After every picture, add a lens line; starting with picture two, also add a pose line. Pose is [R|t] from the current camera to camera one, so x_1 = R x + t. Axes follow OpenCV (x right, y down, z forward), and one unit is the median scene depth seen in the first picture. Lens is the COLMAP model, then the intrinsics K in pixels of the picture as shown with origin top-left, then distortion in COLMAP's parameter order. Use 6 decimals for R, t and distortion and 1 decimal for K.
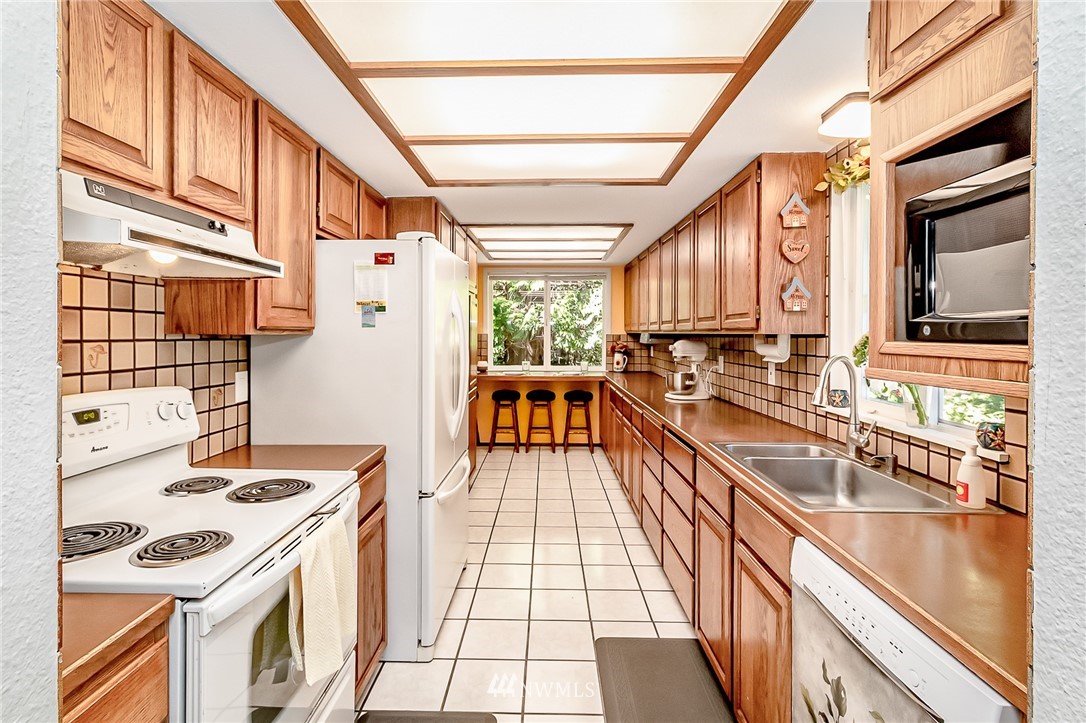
lens RADIAL K [[506.3, 0, 538.5], [0, 506.3, 336.8], [0, 0, 1]] dist [0.000579, 0.000159]
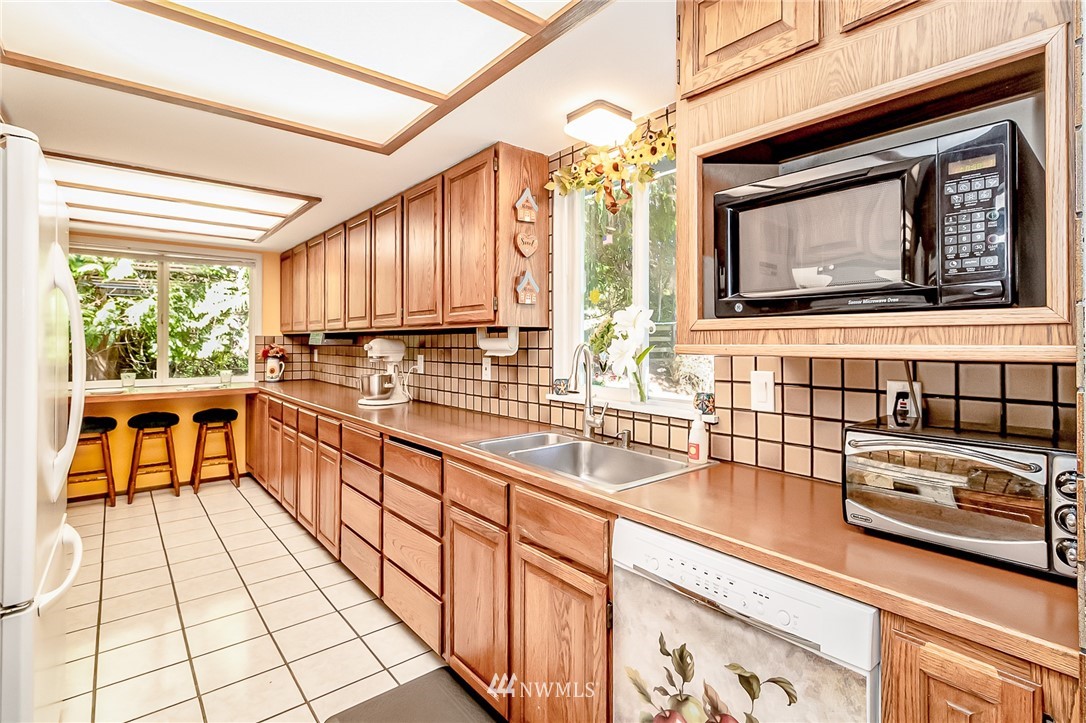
lens RADIAL K [[516.3, 0, 545.0], [0, 516.3, 340.2], [0, 0, 1]] dist [0.000976, 0.000265]
pose [[0.752048, 0.001184, 0.659107, -0.135734], [0.006646, 0.999934, -0.009379, 0.028840], [-0.659075, 0.011434, 0.751991, 0.174906]]
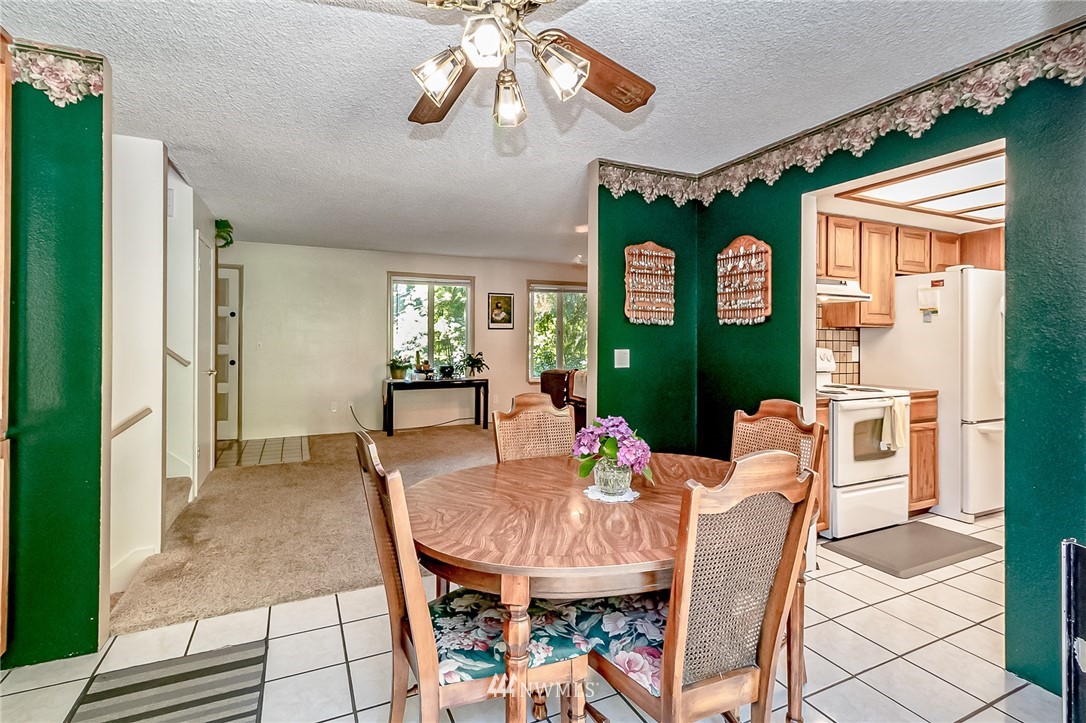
lens RADIAL K [[506.3, 0, 538.5], [0, 506.3, 336.8], [0, 0, 1]] dist [0.000579, 0.000159]
pose [[0.443890, -0.001462, -0.896080, 0.599269], [-0.006172, 0.999970, -0.004689, 0.043680], [0.896060, 0.007612, 0.443867, -0.930293]]
